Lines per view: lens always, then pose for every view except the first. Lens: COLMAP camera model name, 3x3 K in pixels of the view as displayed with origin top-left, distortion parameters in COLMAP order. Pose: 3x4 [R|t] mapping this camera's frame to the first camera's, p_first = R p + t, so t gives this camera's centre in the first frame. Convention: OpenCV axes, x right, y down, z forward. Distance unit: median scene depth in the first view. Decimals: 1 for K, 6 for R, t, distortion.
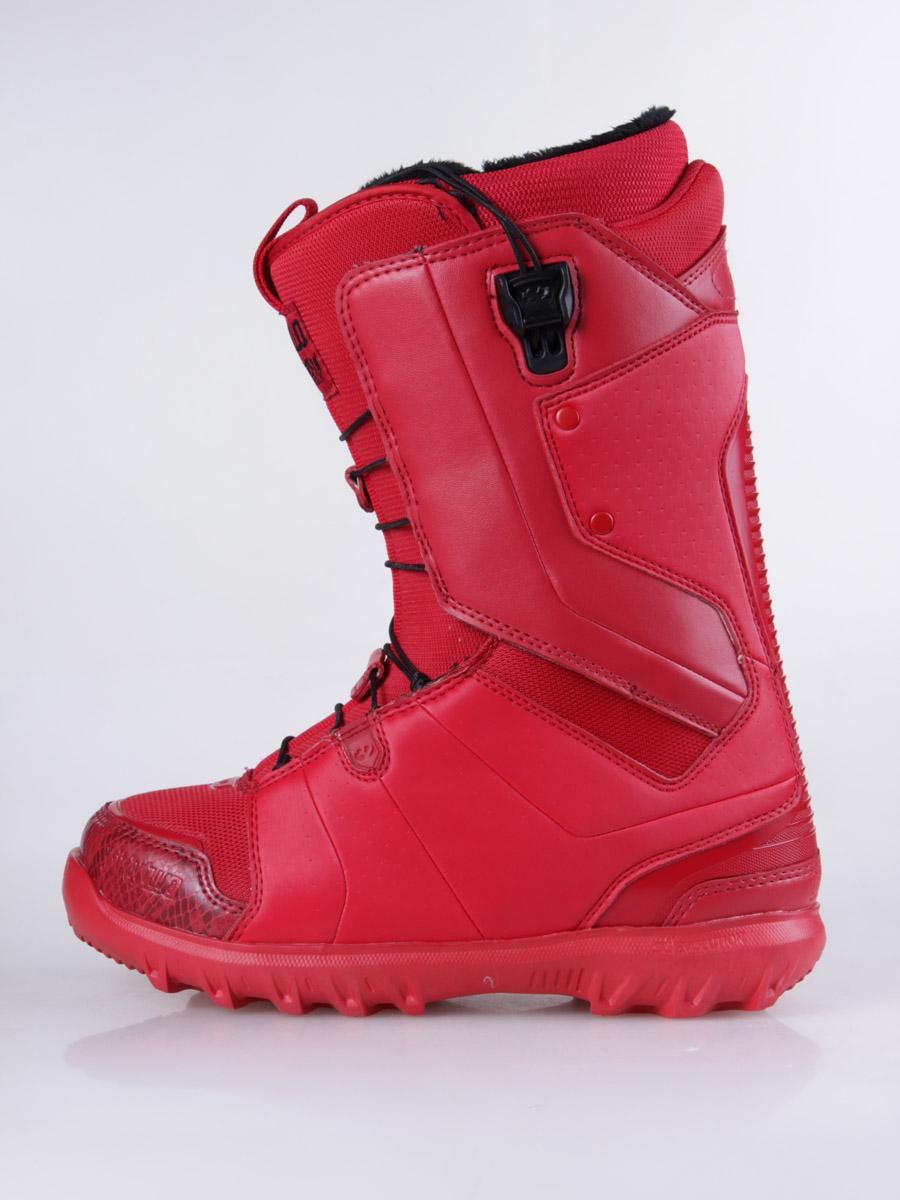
lens RADIAL K [[2992.5, 0, 449.6], [0, 2992.5, 642.4], [0, 0, 1]] dist [0.058154, 0.394839]
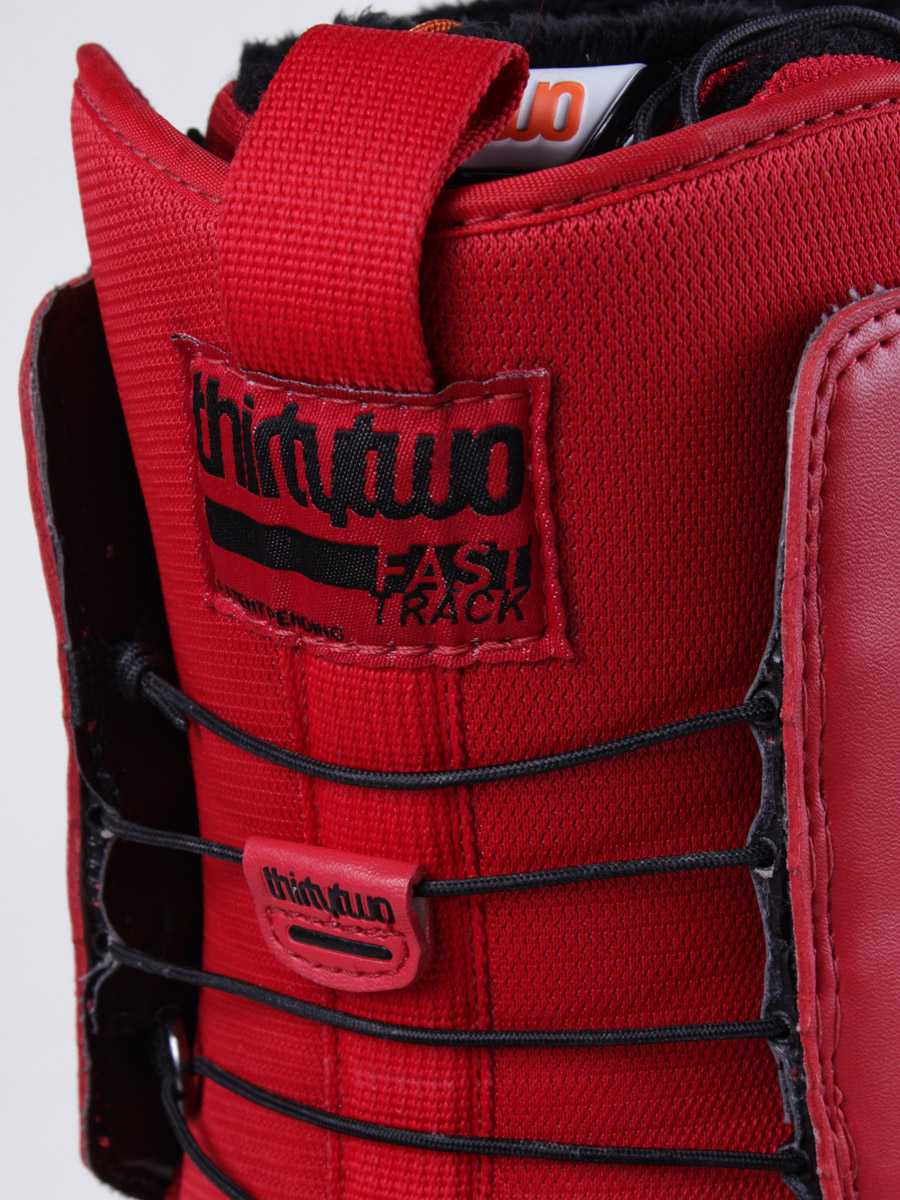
lens RADIAL K [[2992.5, 0, 449.6], [0, 2992.5, 642.4], [0, 0, 1]] dist [0.058154, 0.394839]
pose [[0.448047, -0.004284, 0.894000, -0.341433], [0.029478, 0.999516, -0.009984, -0.083982], [-0.893524, 0.030826, 0.447956, 0.877386]]
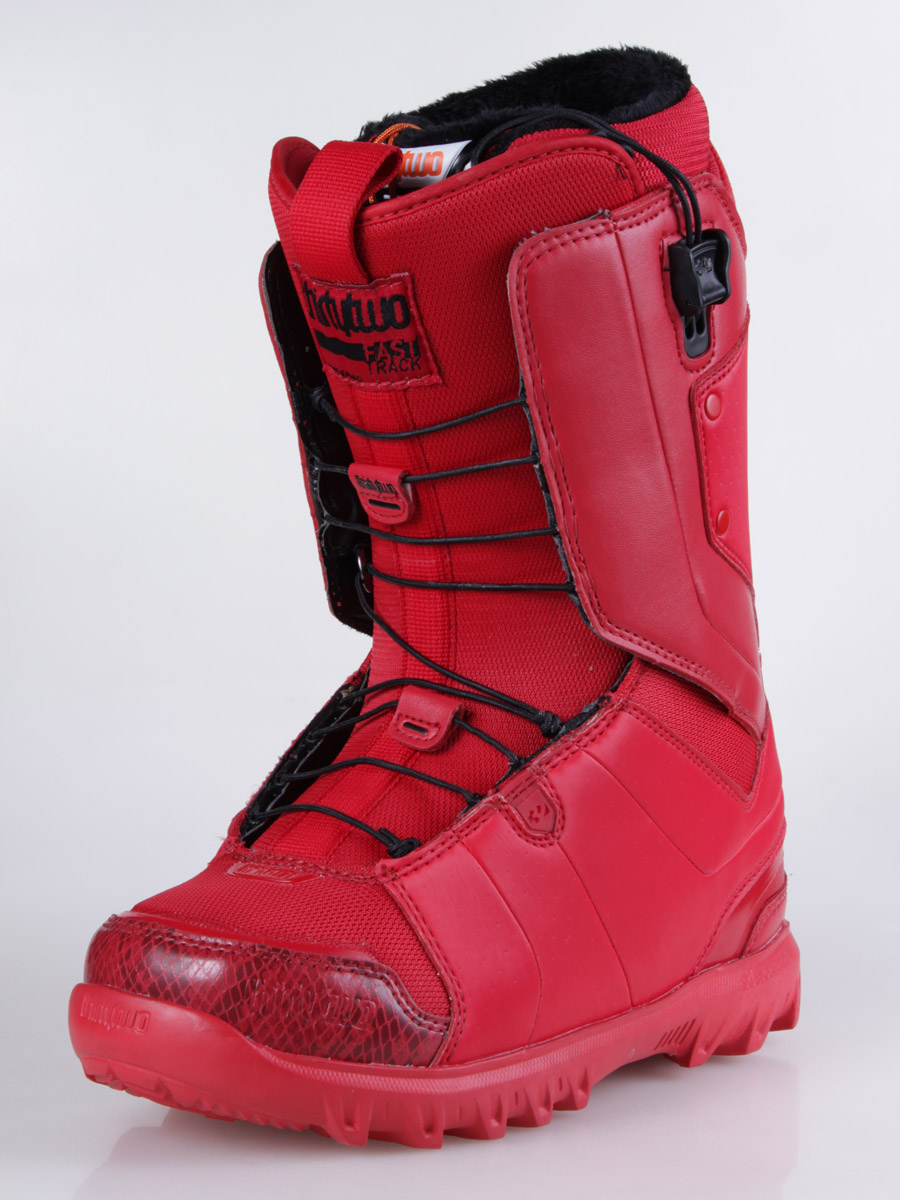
lens RADIAL K [[3039.7, 0, 450.0], [0, 3039.7, 600.0], [0, 0, 1]] dist [0.009584, 0.321557]
pose [[0.697825, -0.081365, 0.711632, -0.646785], [0.078233, 0.996241, 0.037191, -0.056256], [-0.711983, 0.029721, 0.701568, 0.418964]]
